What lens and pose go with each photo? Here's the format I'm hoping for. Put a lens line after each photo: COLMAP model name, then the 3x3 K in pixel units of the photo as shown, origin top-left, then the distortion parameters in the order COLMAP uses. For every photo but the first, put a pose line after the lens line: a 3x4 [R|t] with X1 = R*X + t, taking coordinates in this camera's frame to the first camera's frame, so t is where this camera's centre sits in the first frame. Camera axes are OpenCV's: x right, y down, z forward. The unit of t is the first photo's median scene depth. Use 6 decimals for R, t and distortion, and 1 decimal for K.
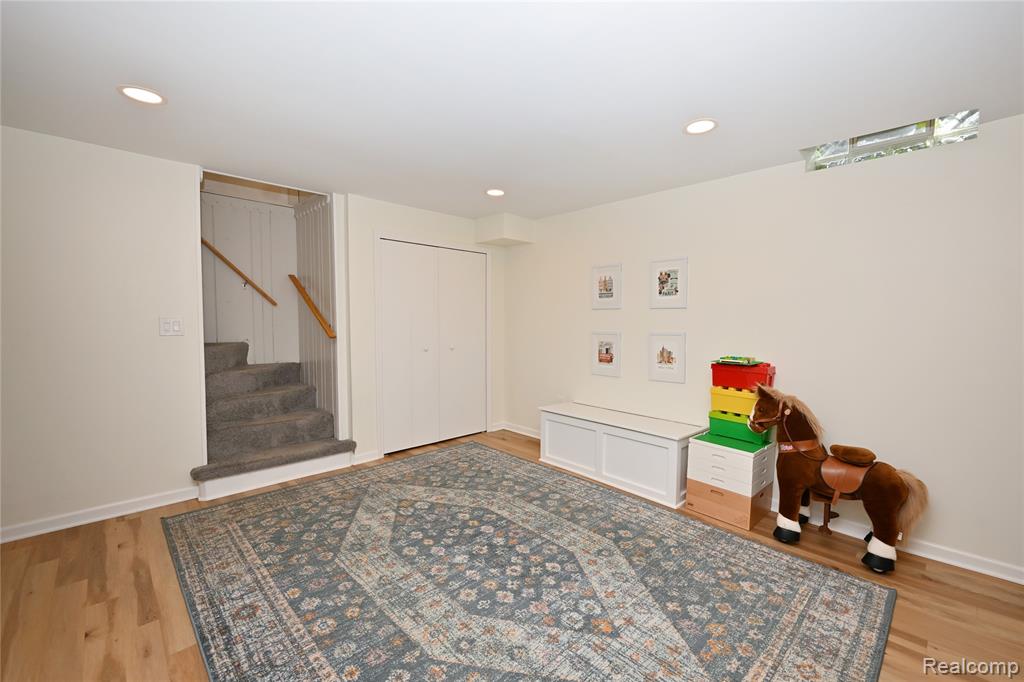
lens RADIAL K [[406.0, 0, 506.3], [0, 406.0, 342.8], [0, 0, 1]] dist [0.000308, 0.000034]
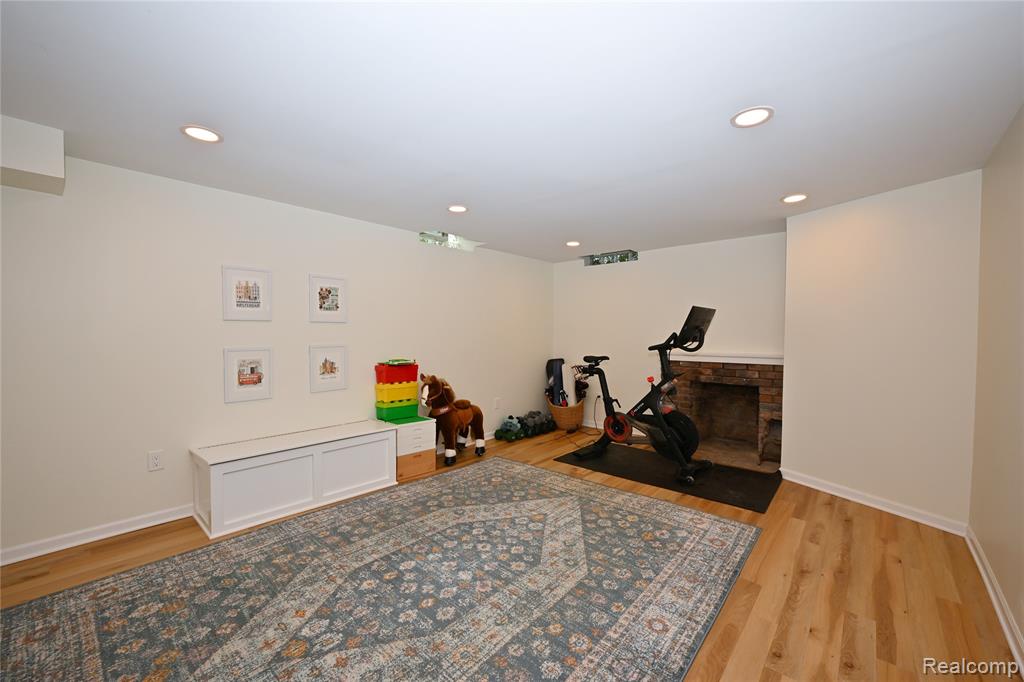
lens RADIAL K [[406.0, 0, 506.4], [0, 406.0, 340.7], [0, 0, 1]] dist [0.000308, 0.000034]
pose [[-0.046015, -0.029123, 0.998516, -0.915384], [0.056957, 0.997872, 0.031729, -0.056669], [-0.997316, 0.058332, -0.044259, 0.761071]]
